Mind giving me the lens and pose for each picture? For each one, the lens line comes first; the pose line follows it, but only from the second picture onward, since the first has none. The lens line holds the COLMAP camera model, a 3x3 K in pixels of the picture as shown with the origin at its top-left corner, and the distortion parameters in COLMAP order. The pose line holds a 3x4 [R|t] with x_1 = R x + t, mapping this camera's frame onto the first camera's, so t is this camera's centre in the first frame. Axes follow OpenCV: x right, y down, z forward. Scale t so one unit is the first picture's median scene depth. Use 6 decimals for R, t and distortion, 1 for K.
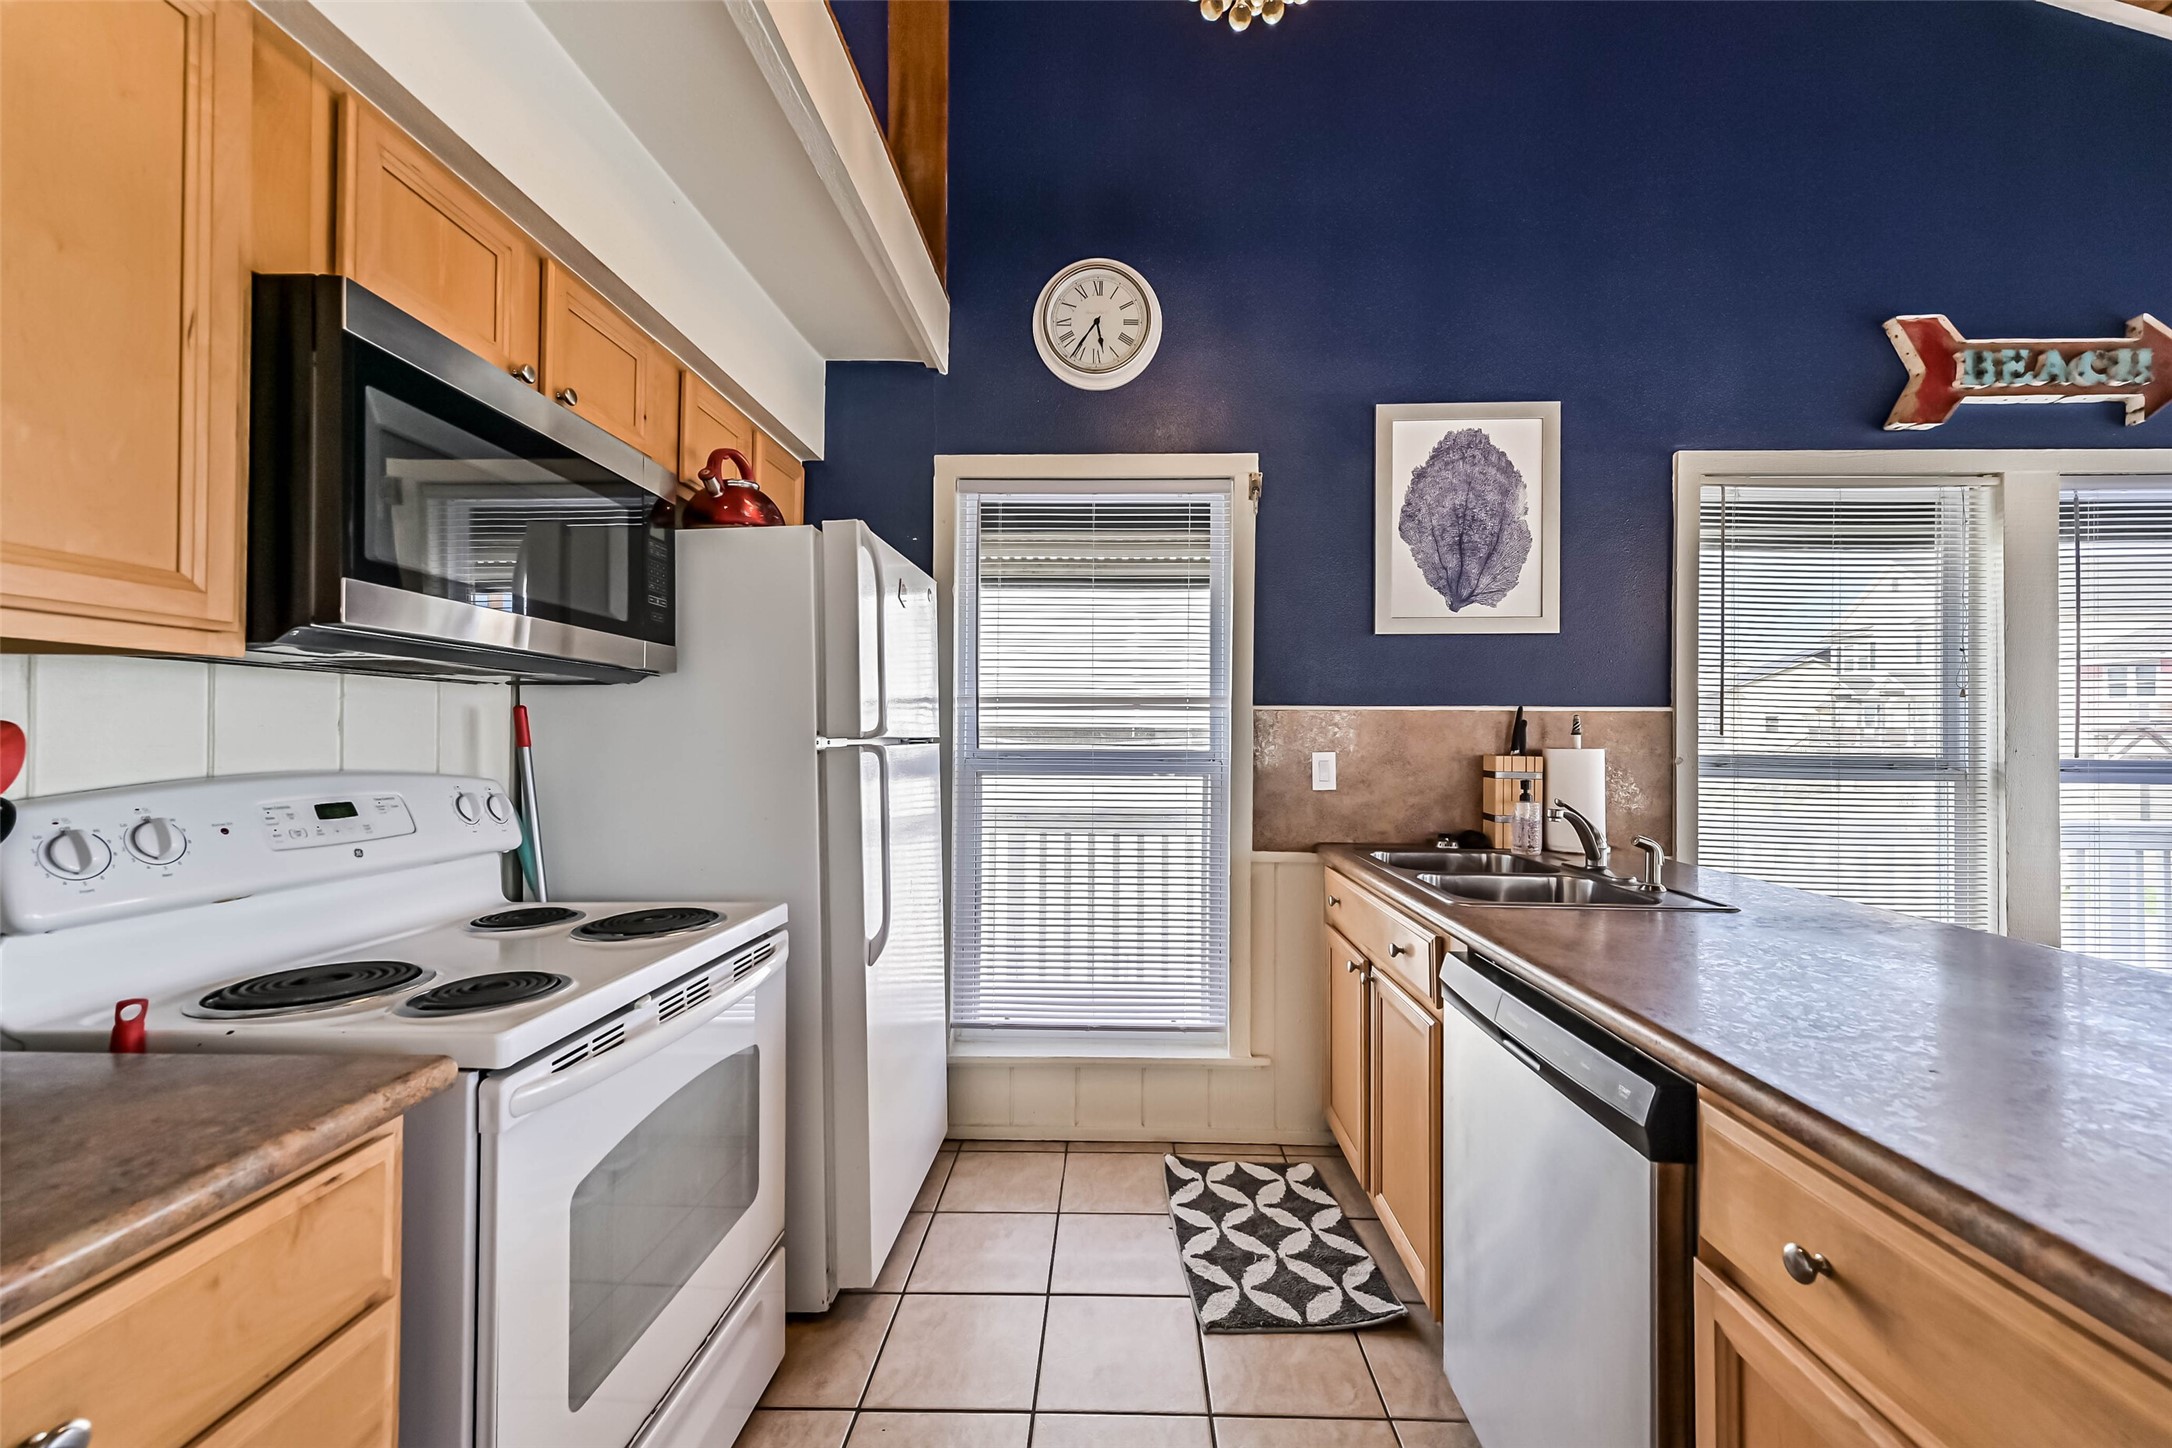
lens RADIAL K [[851.4, 0, 1097.2], [0, 851.4, 727.4], [0, 0, 1]] dist [0.028707, -0.006963]
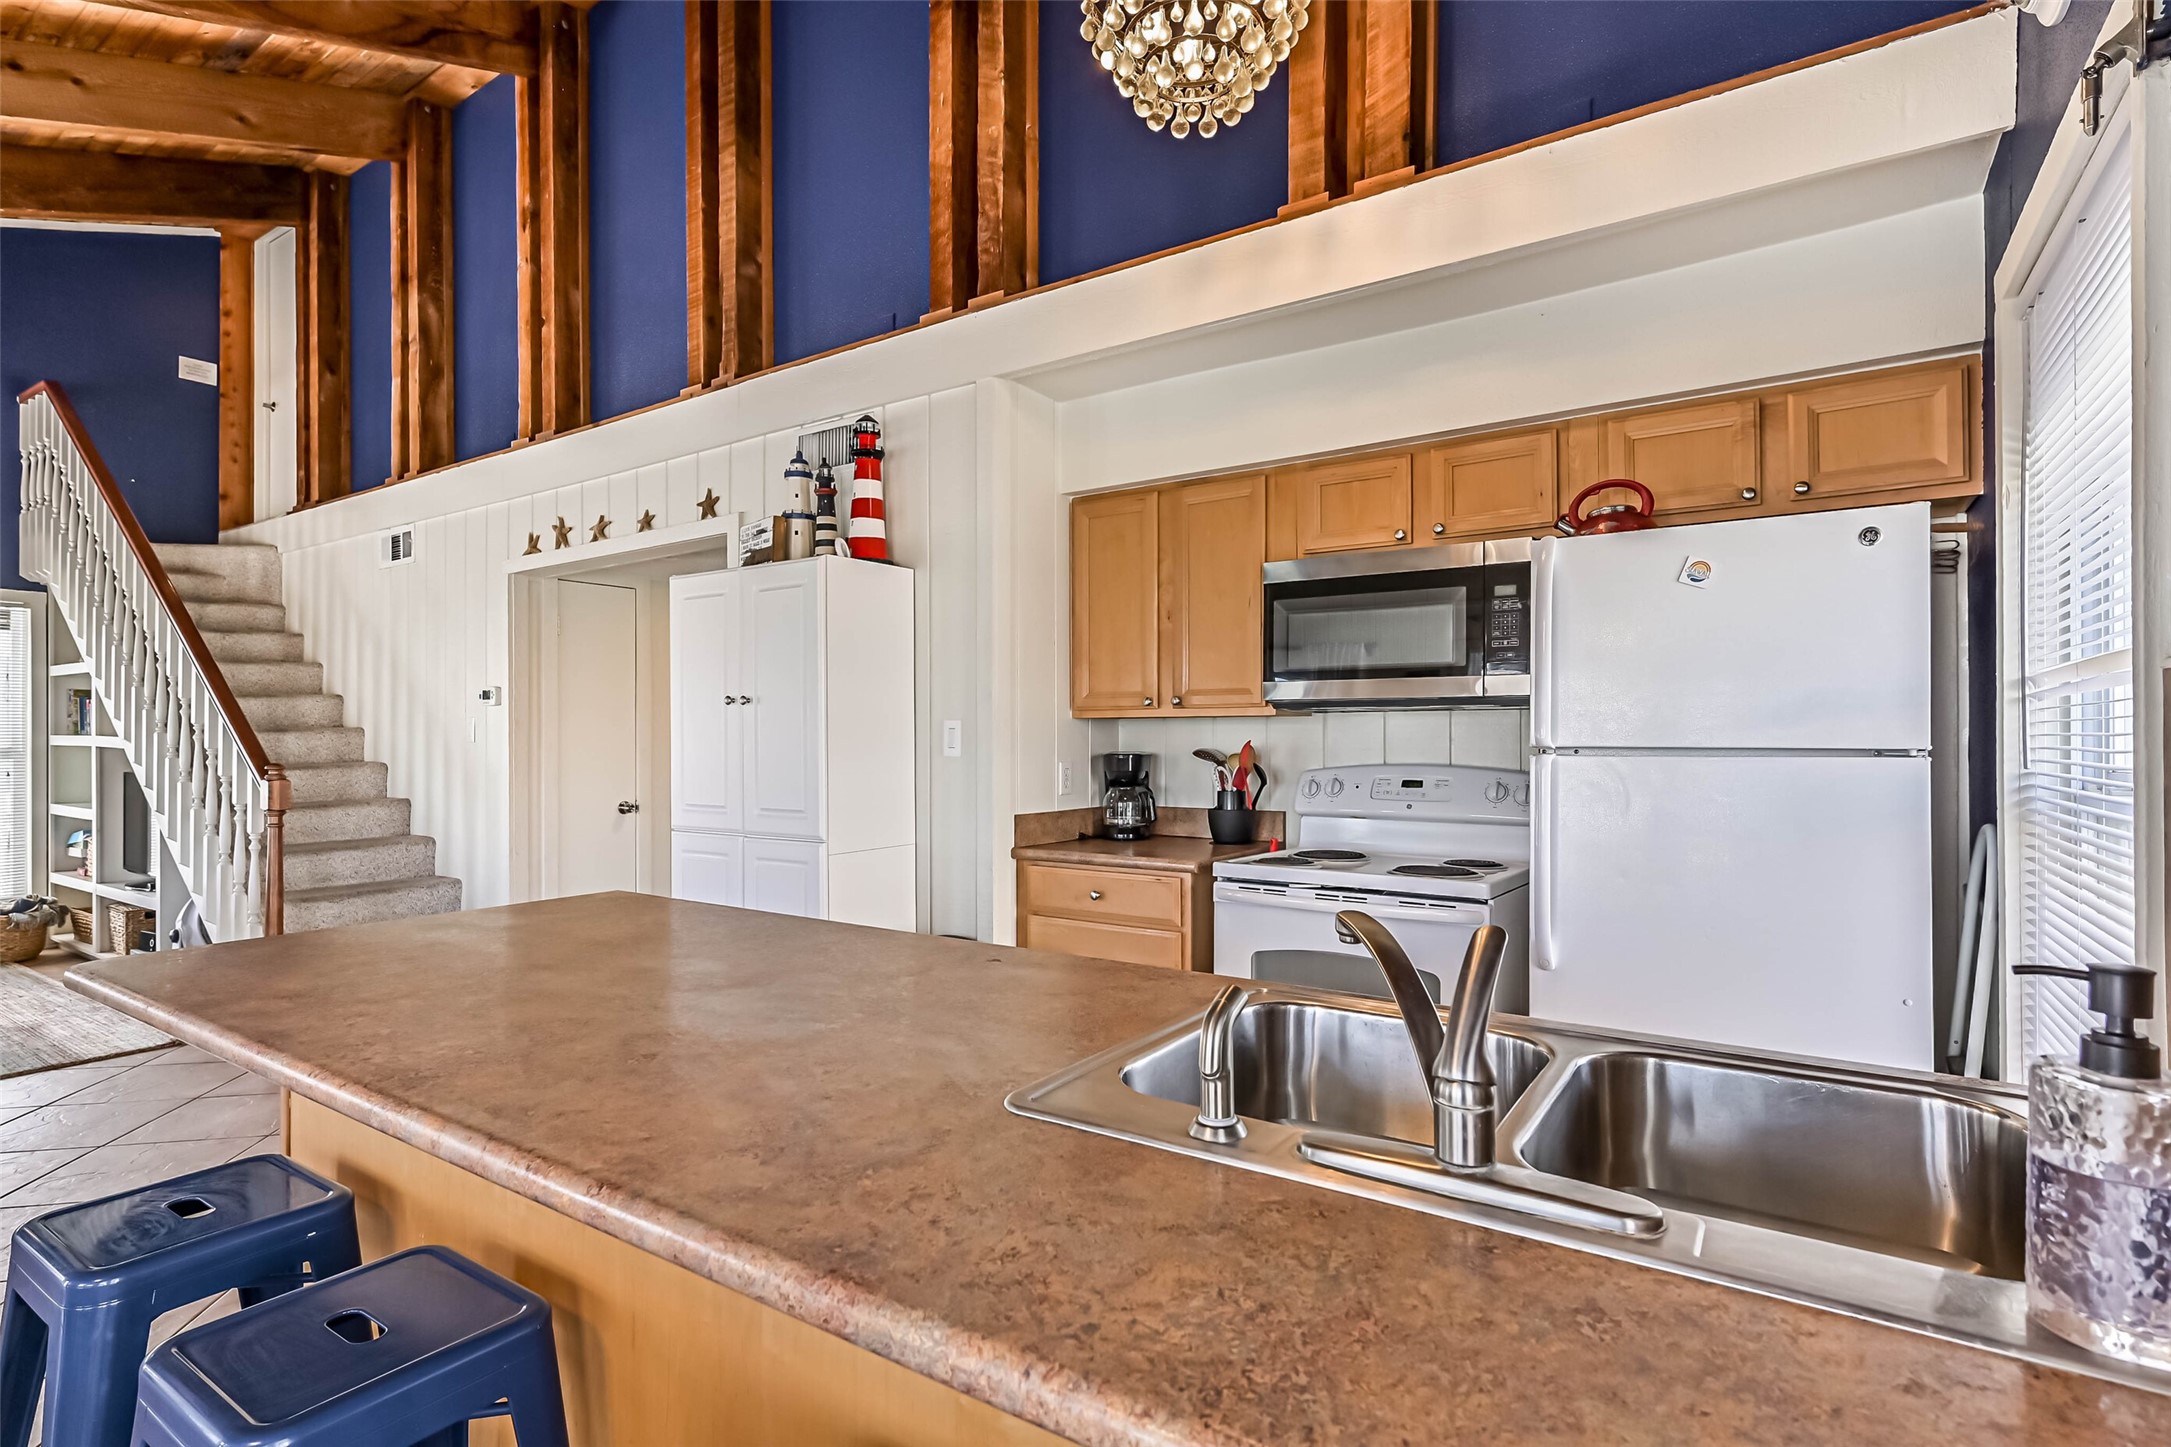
lens RADIAL K [[1059.9, 0, 1087.4], [0, 1059.9, 733.4], [0, 0, 1]] dist [0.000187, -0.000245]
pose [[-0.534675, -0.011502, -0.844979, 0.809841], [0.005416, 0.999840, -0.017037, 0.010715], [0.845040, -0.013686, -0.534527, 0.890053]]
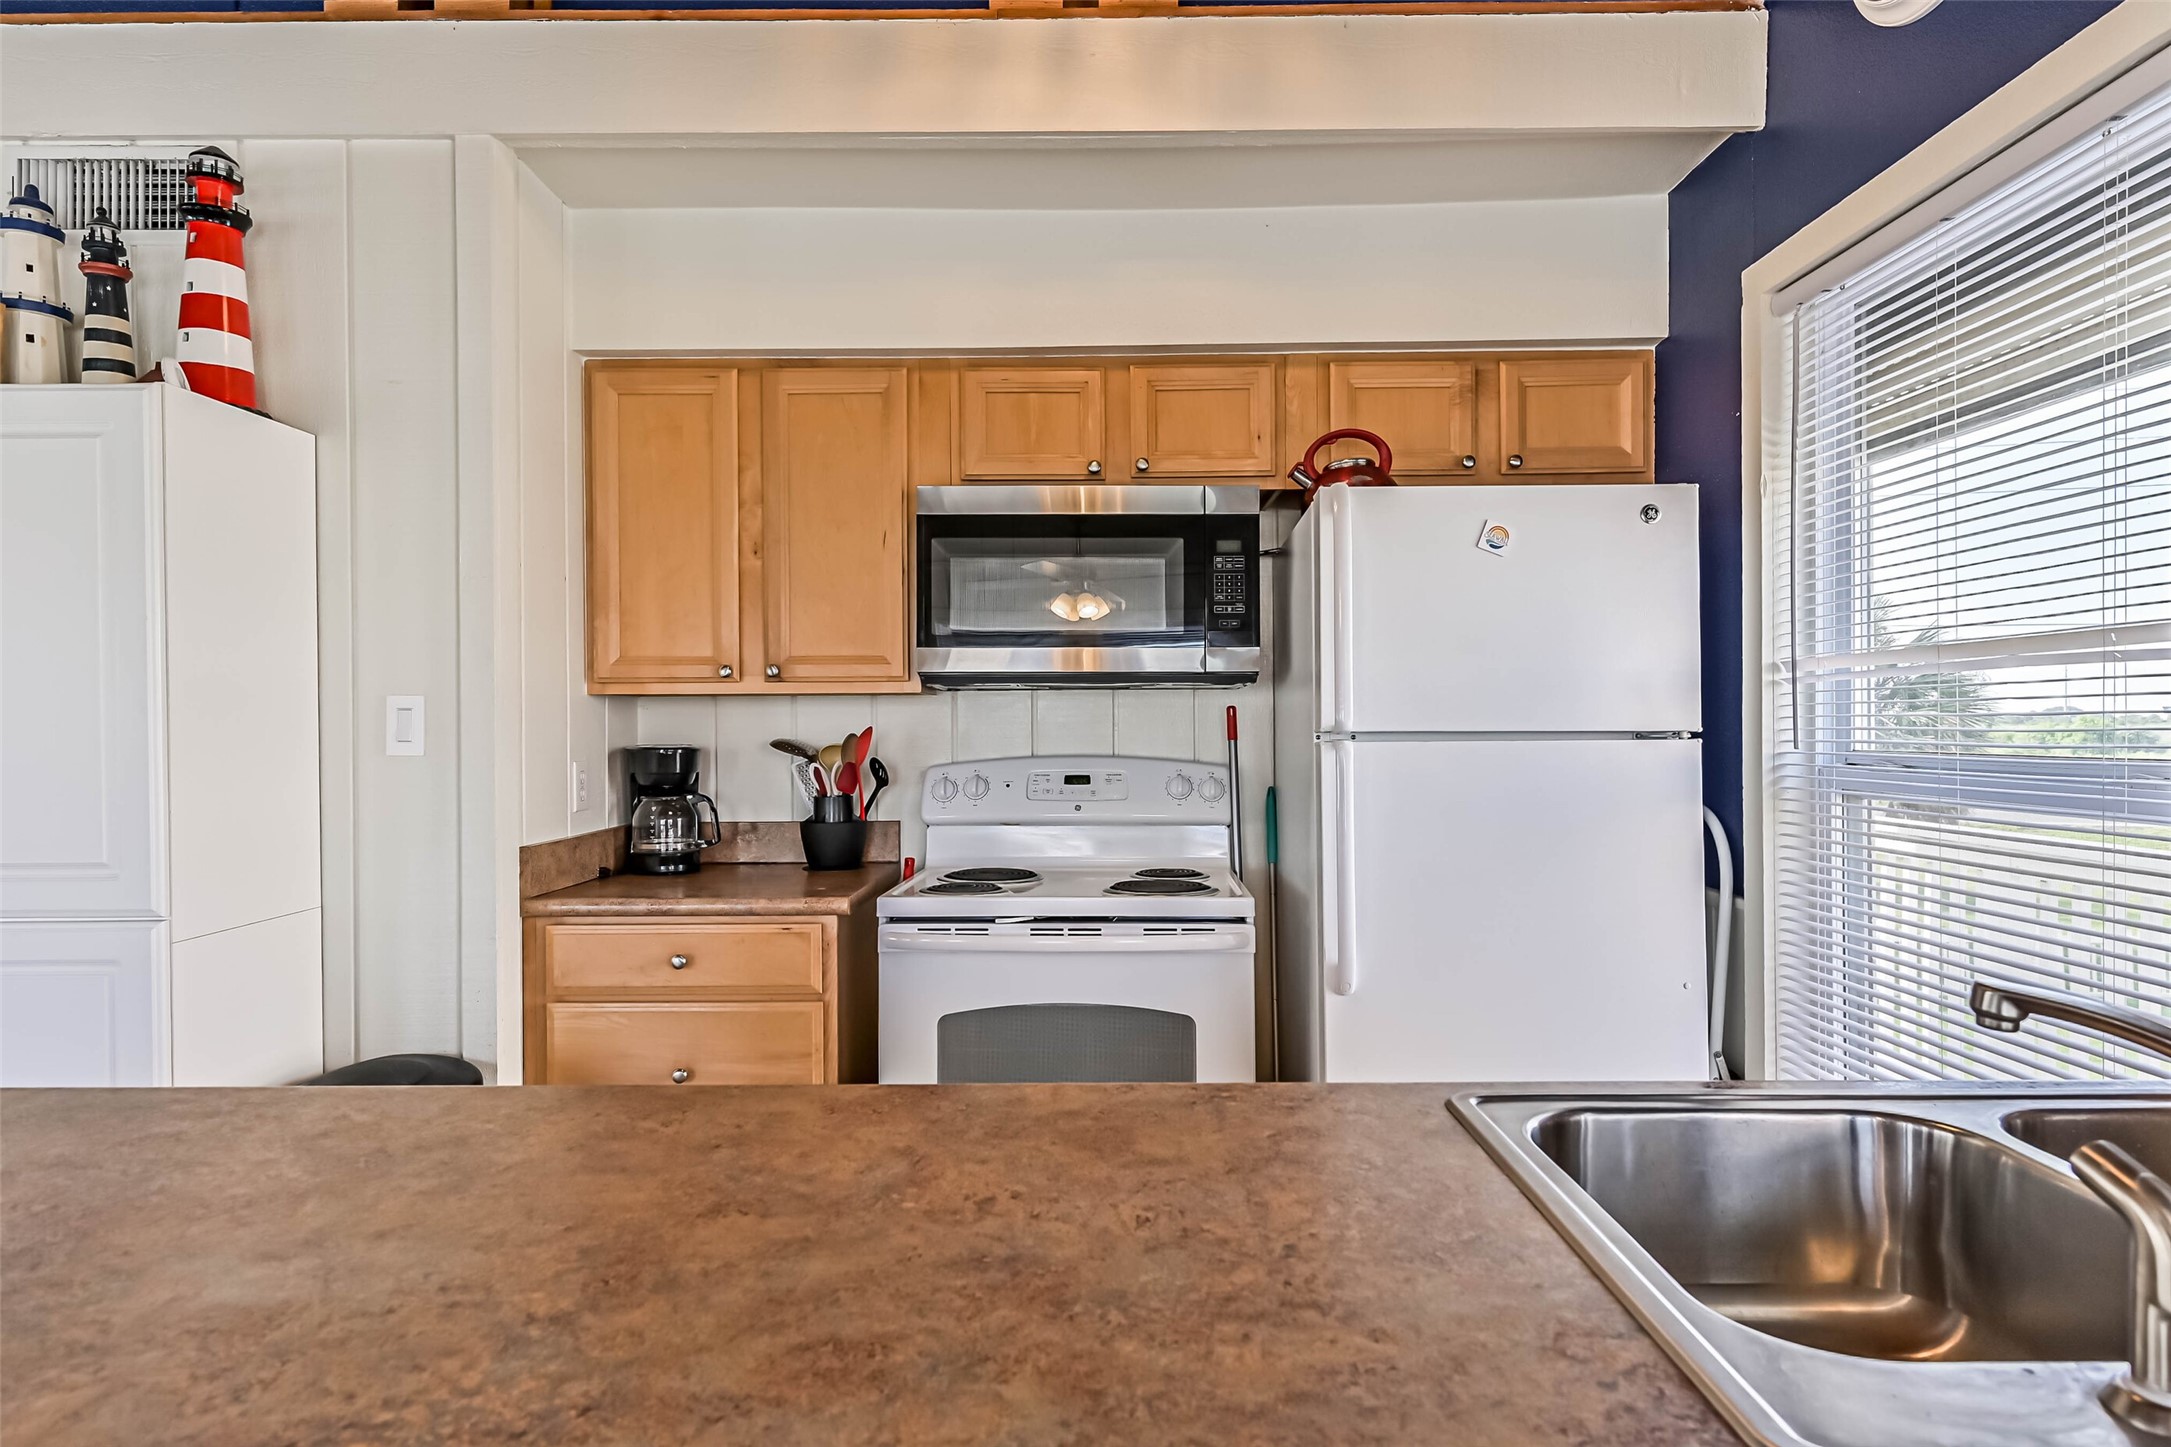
lens RADIAL K [[1209.5, 0, 1092.9], [0, 1209.5, 729.5], [0, 0, 1]] dist [0.004922, -0.000693]
pose [[0.028710, -0.004818, -0.999576, 0.699346], [0.015143, 0.999876, -0.004384, 0.008374], [0.999473, -0.015011, 0.028779, 0.521069]]
